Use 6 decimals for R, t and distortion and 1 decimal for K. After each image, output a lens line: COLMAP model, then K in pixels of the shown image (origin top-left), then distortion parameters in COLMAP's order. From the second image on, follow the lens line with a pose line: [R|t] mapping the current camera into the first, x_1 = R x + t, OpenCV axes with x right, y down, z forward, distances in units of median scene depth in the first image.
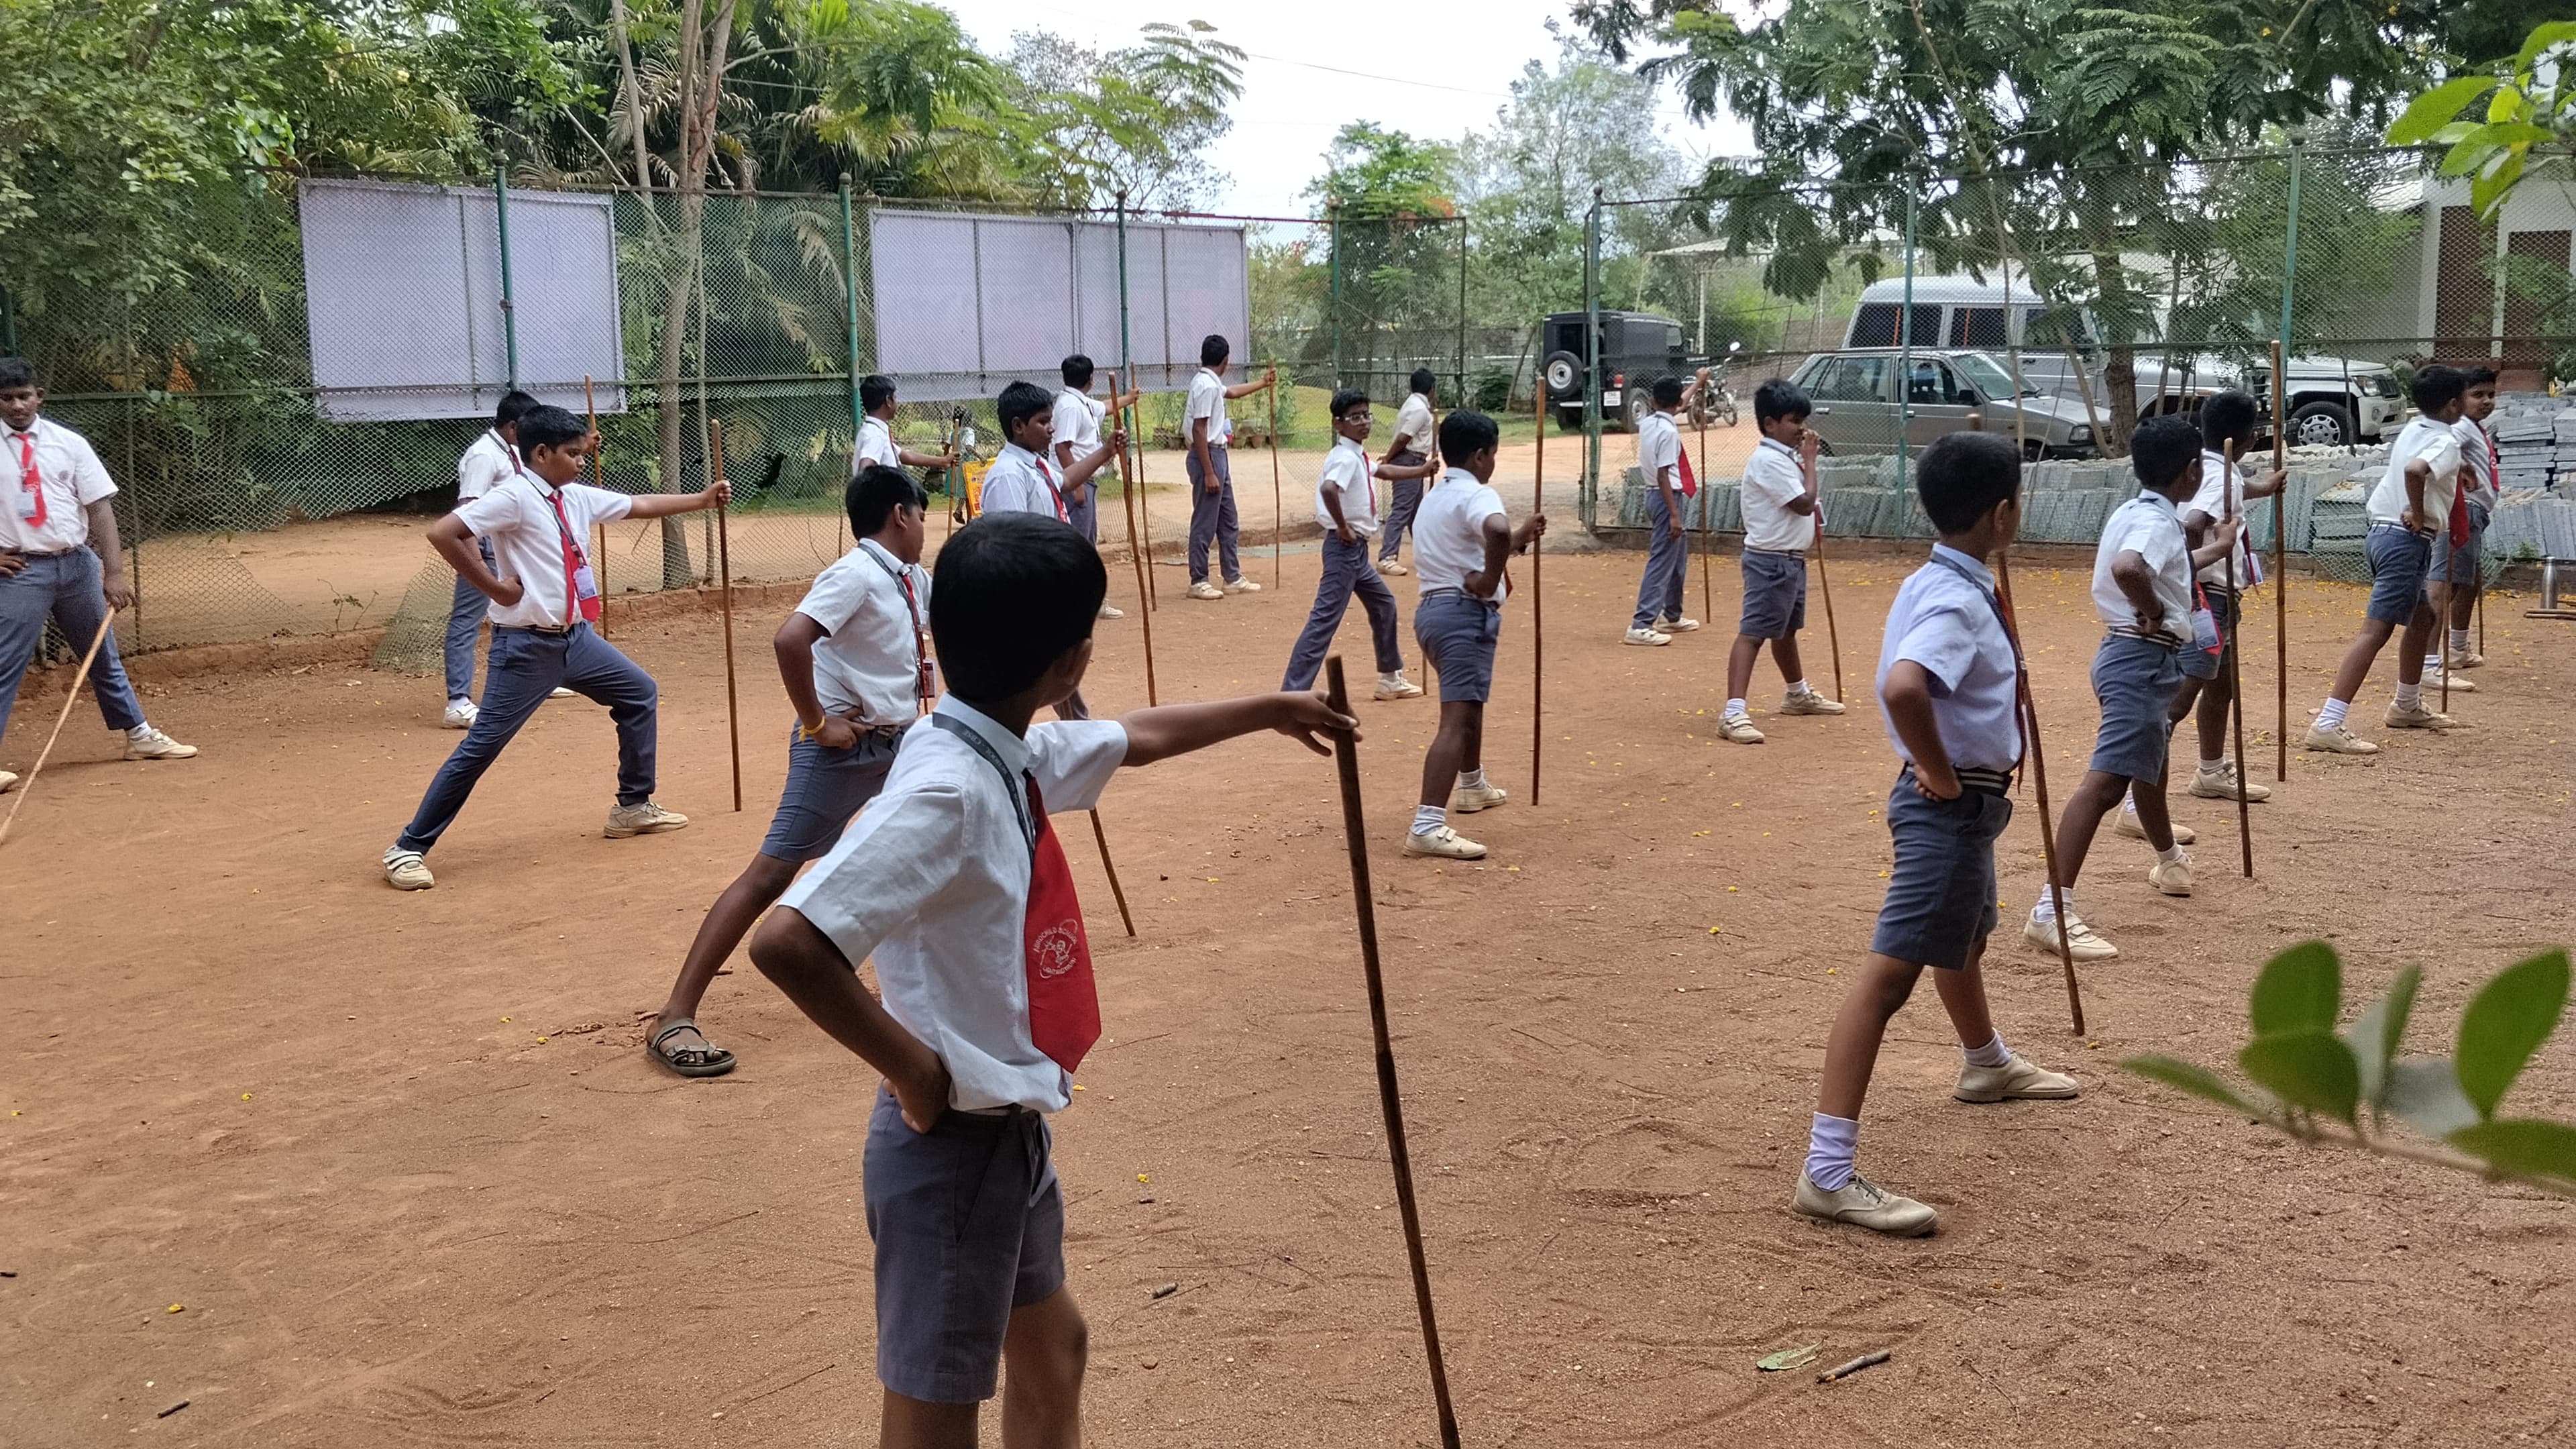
lens RADIAL K [[2131.9, 0, 1277.5], [0, 2131.9, 717.0], [0, 0, 1]] dist [0.091756, -0.171363]
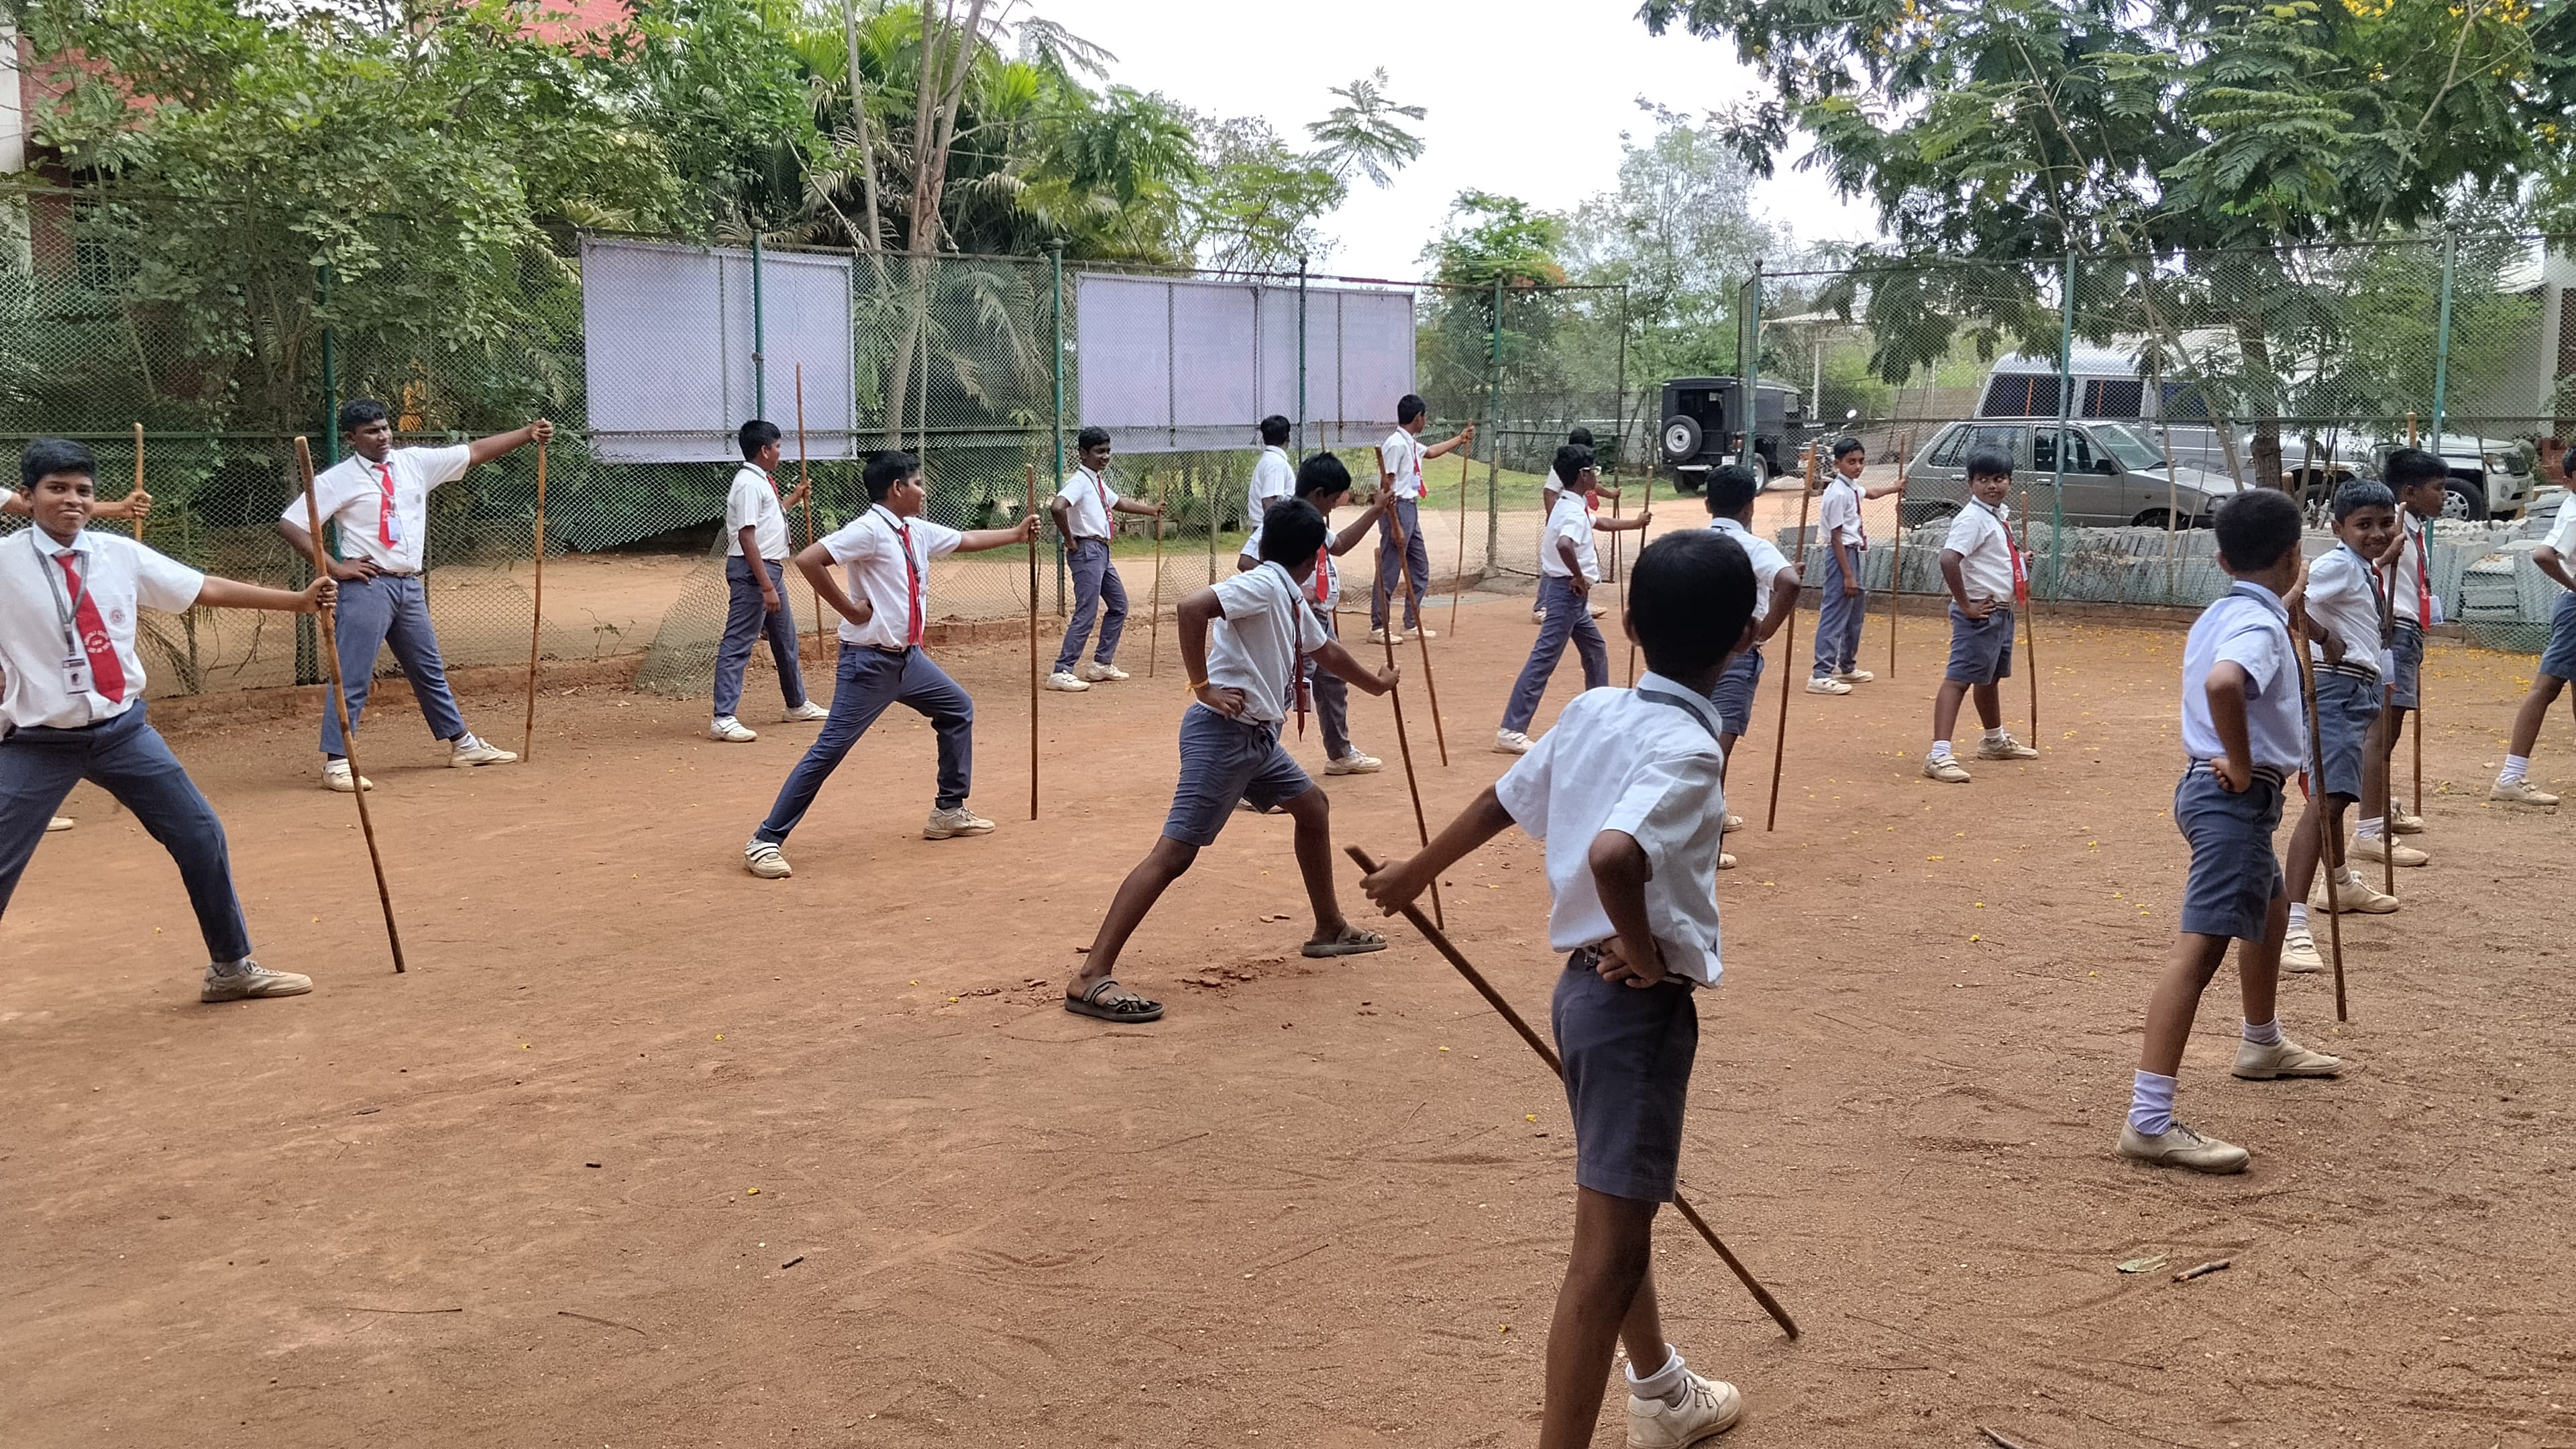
lens RADIAL K [[2131.9, 0, 1277.5], [0, 2131.9, 717.0], [0, 0, 1]] dist [0.091756, -0.171363]
pose [[0.999158, 0.021531, -0.034935, -0.079837], [-0.022472, 0.999389, -0.026785, 0.015836], [0.034337, 0.027548, 0.999031, -0.082051]]
